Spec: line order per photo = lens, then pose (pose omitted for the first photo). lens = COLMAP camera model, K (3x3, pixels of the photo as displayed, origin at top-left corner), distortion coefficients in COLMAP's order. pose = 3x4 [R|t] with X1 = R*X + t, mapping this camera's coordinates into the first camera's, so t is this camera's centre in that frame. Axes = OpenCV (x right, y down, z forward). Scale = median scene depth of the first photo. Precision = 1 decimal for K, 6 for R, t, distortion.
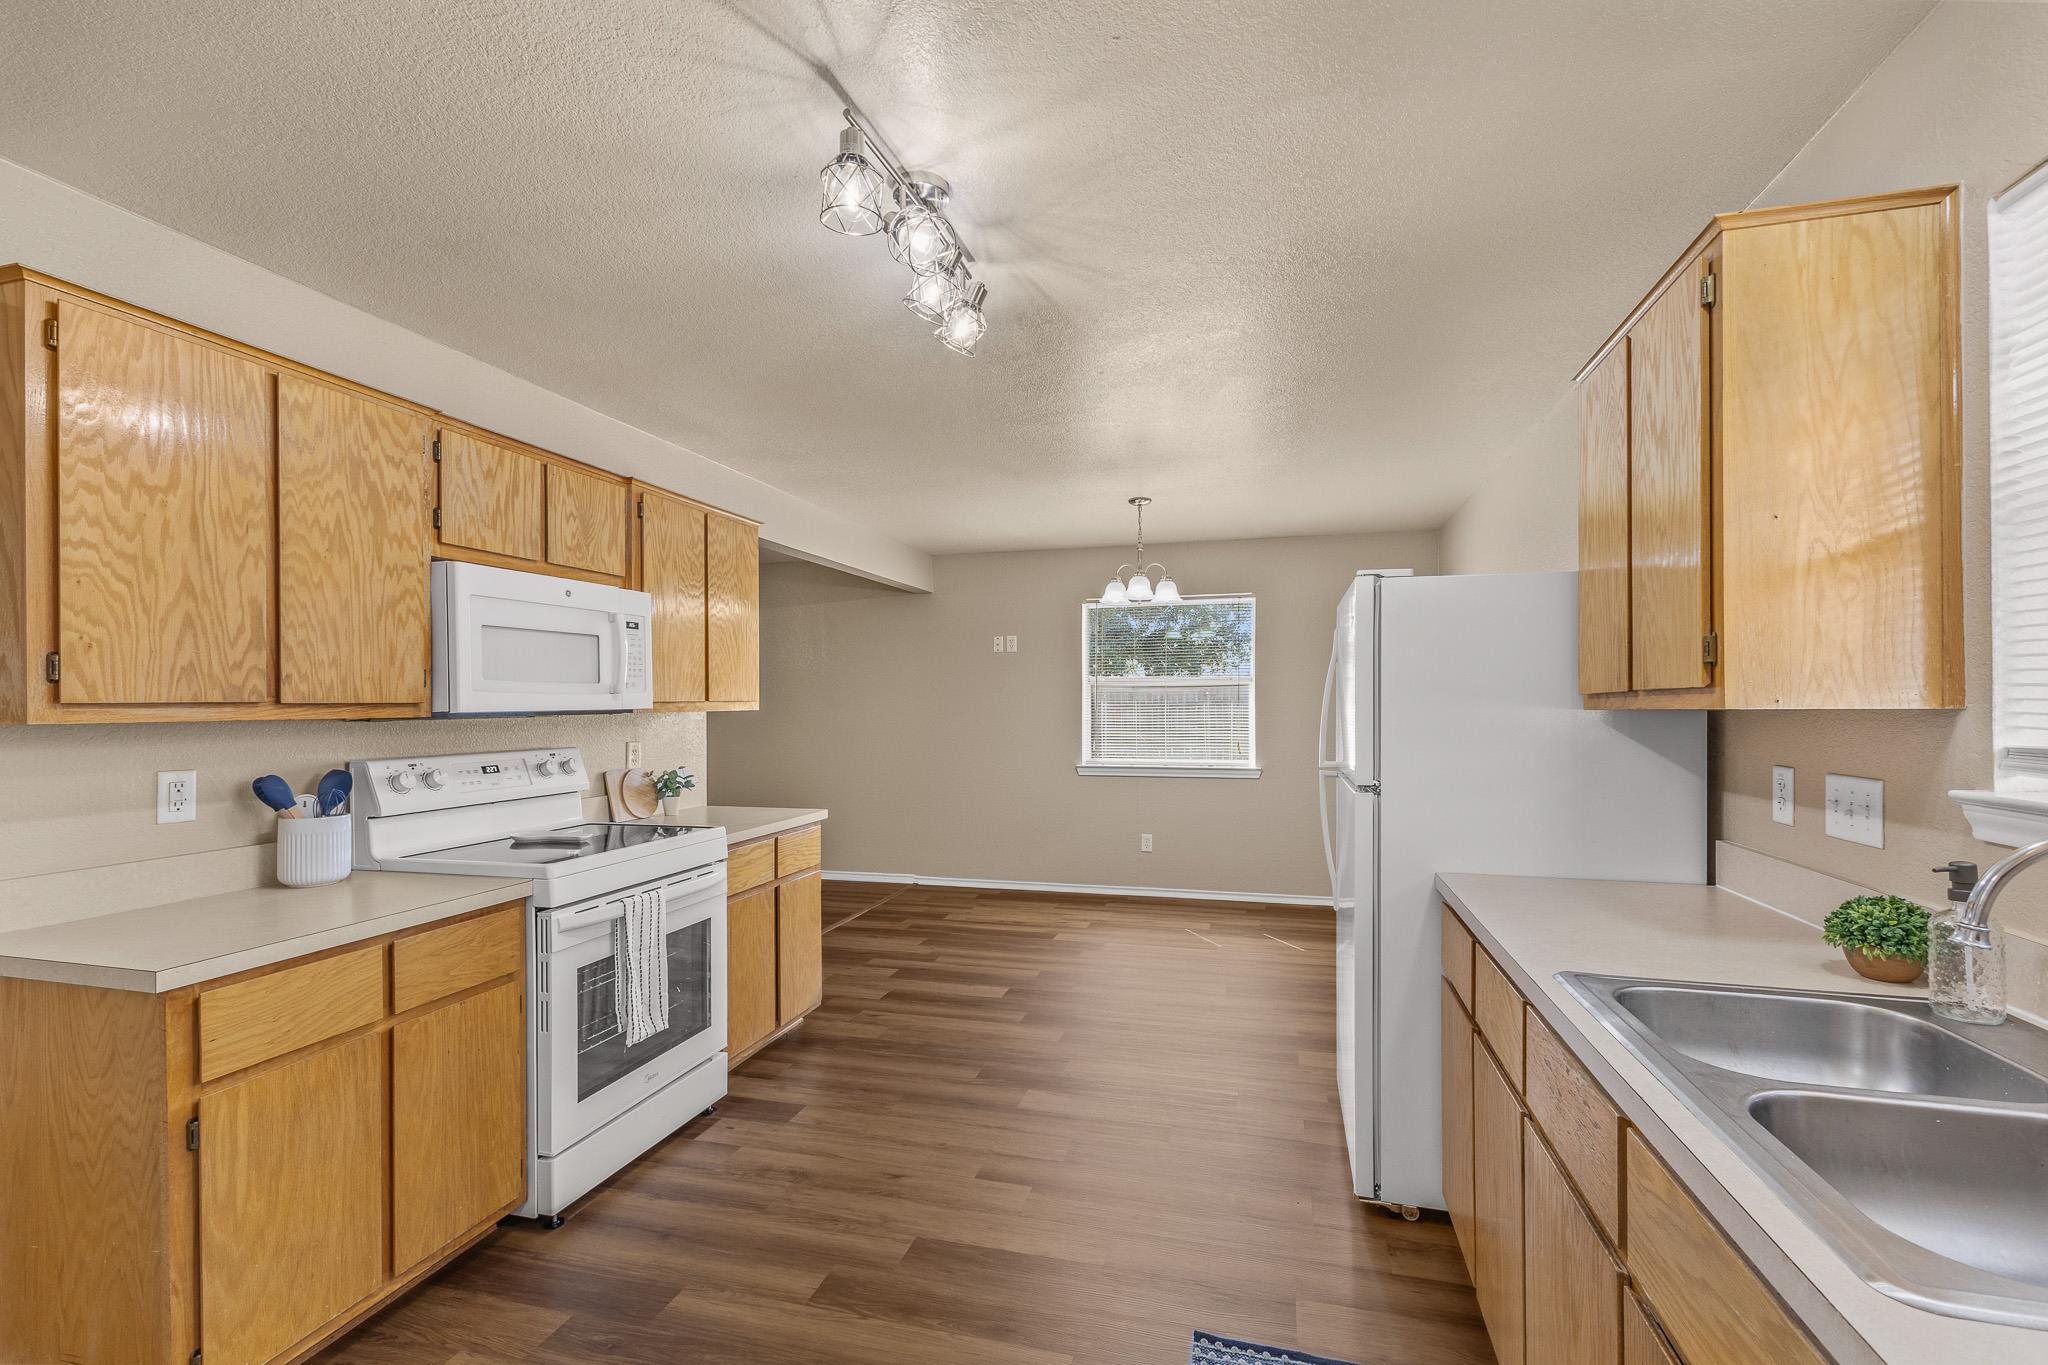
lens RADIAL K [[890.9, 0, 1020.0], [0, 890.9, 695.9], [0, 0, 1]] dist [0.019351, -0.003995]
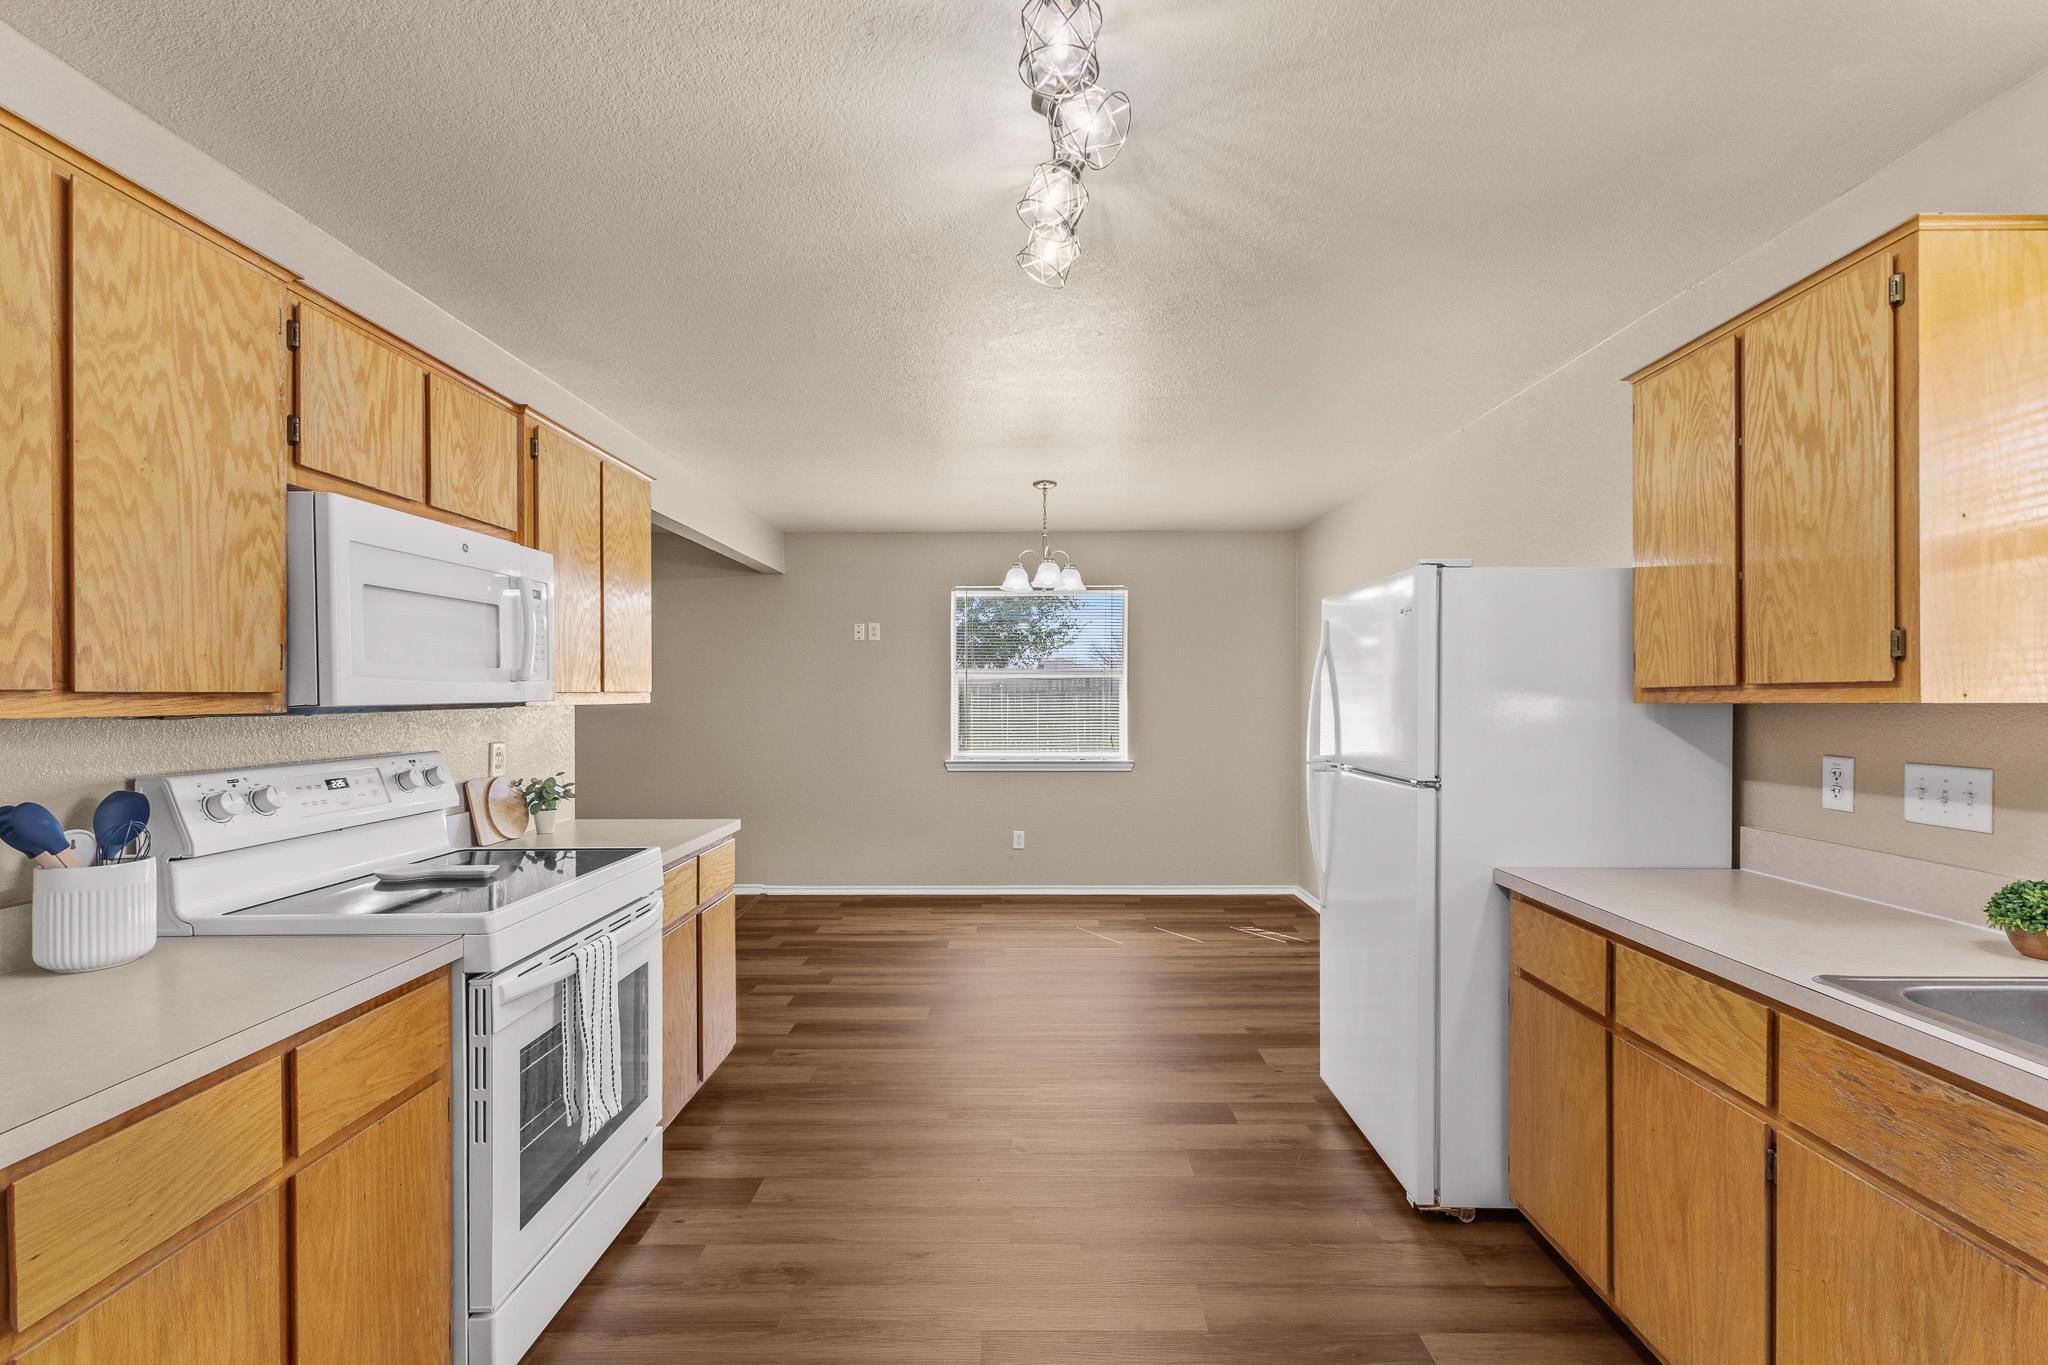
lens RADIAL K [[890.9, 0, 1027.0], [0, 890.9, 690.9], [0, 0, 1]] dist [0.019351, -0.003995]
pose [[0.966044, 0.003969, 0.258348, -0.284606], [-0.004655, 0.999987, 0.002044, 0.002541], [-0.258337, -0.003177, 0.966050, 0.173444]]
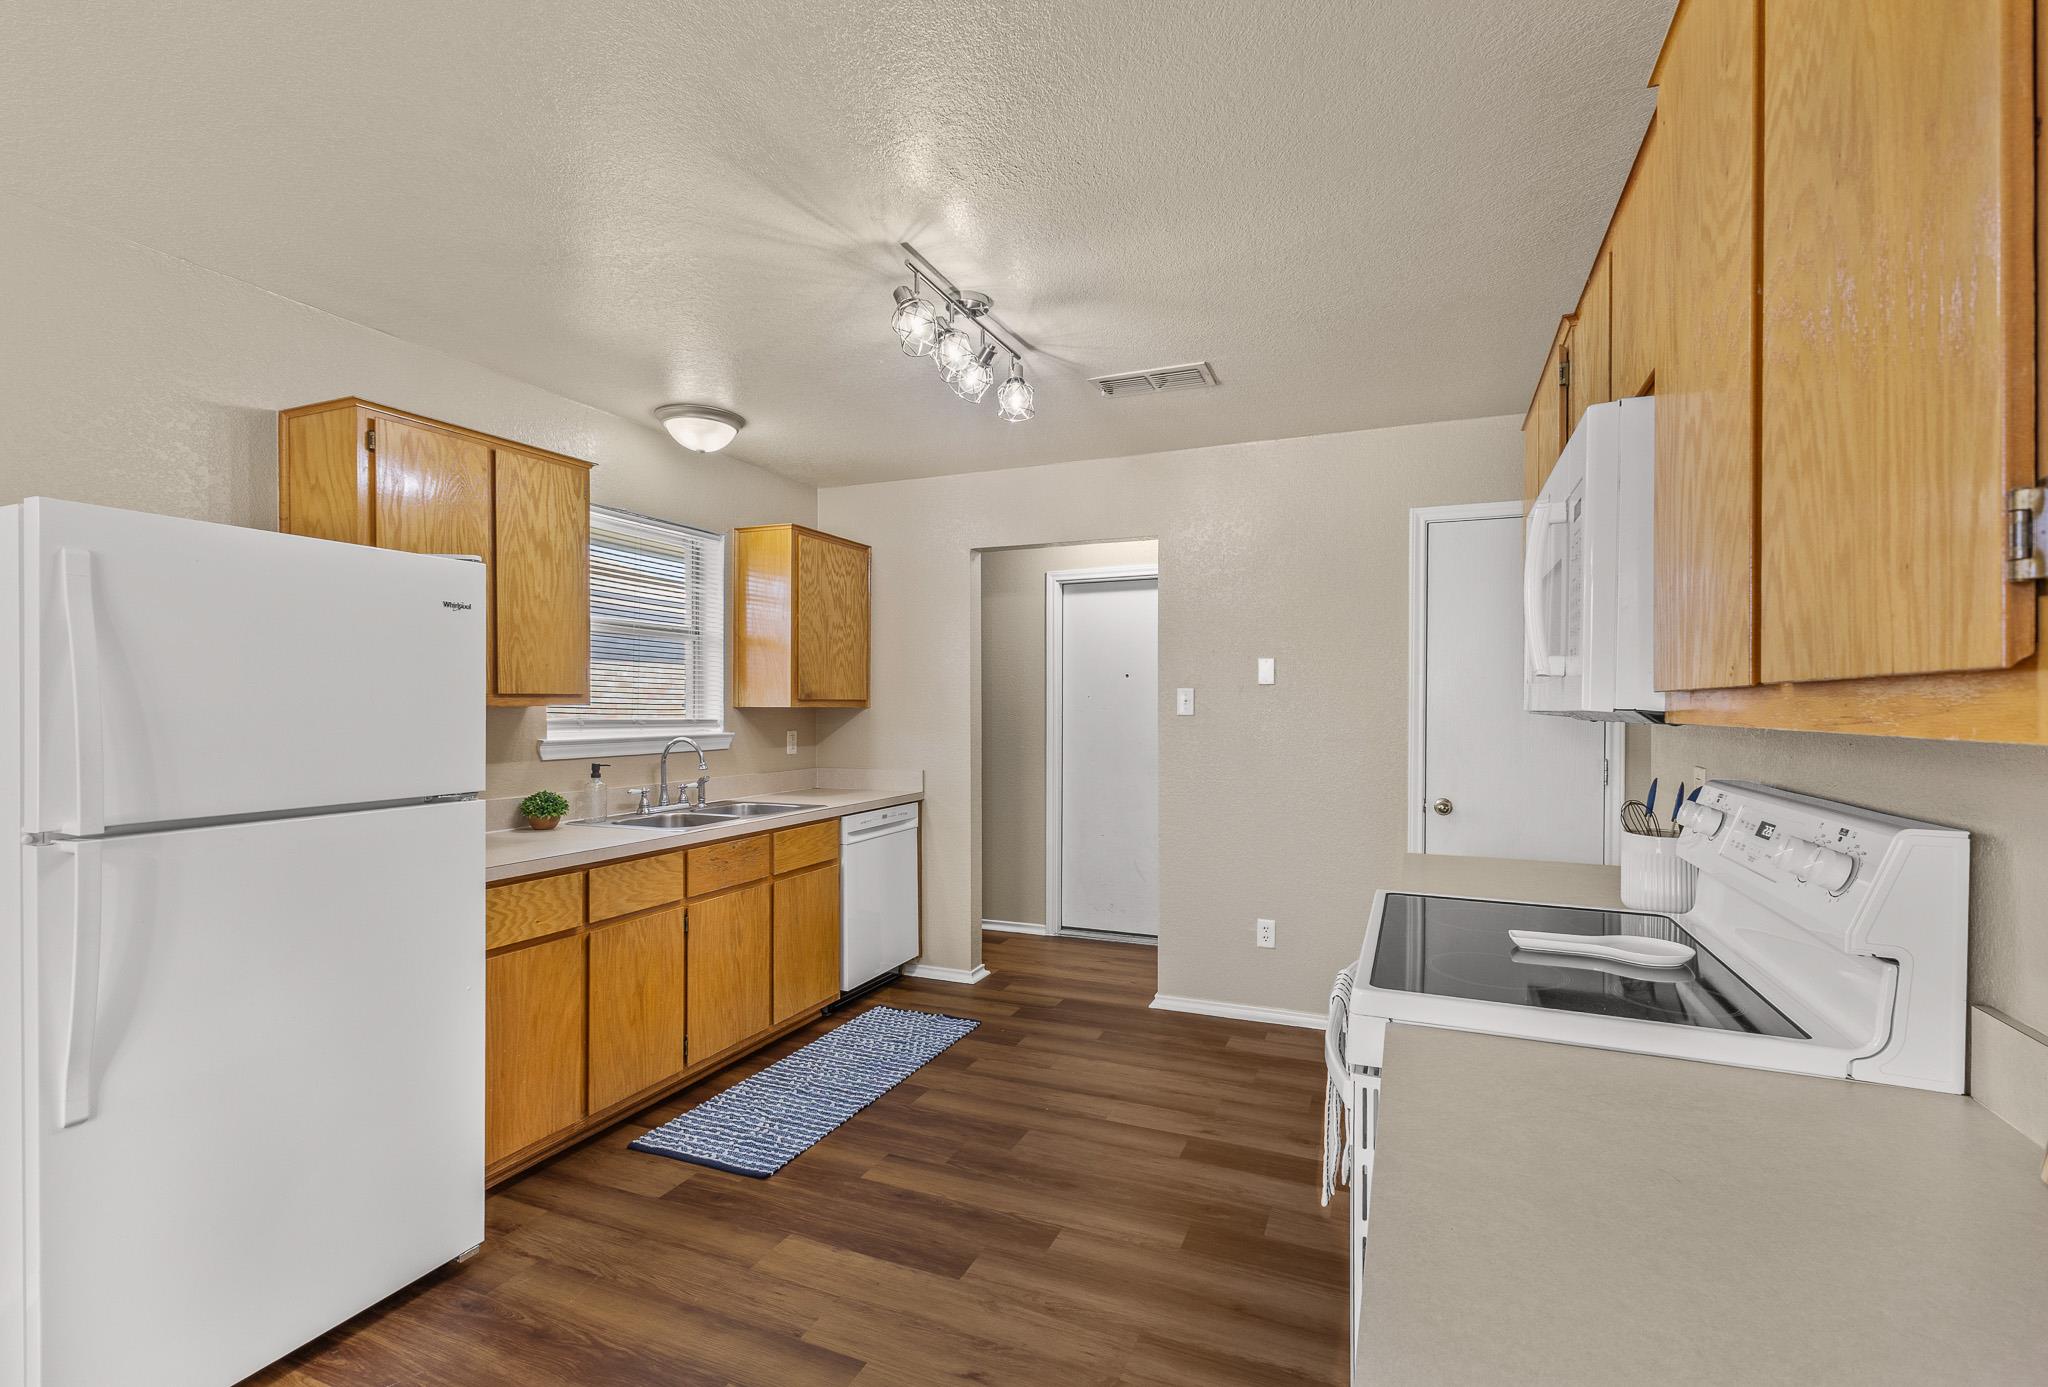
lens RADIAL K [[942.4, 0, 1027.9], [0, 942.4, 713.6], [0, 0, 1]] dist [-0.000777, -0.000048]
pose [[-0.990387, 0.001860, 0.138314, -0.308583], [0.002122, 0.999996, 0.001749, 0.019780], [-0.138310, 0.002025, -0.990387, 1.871046]]
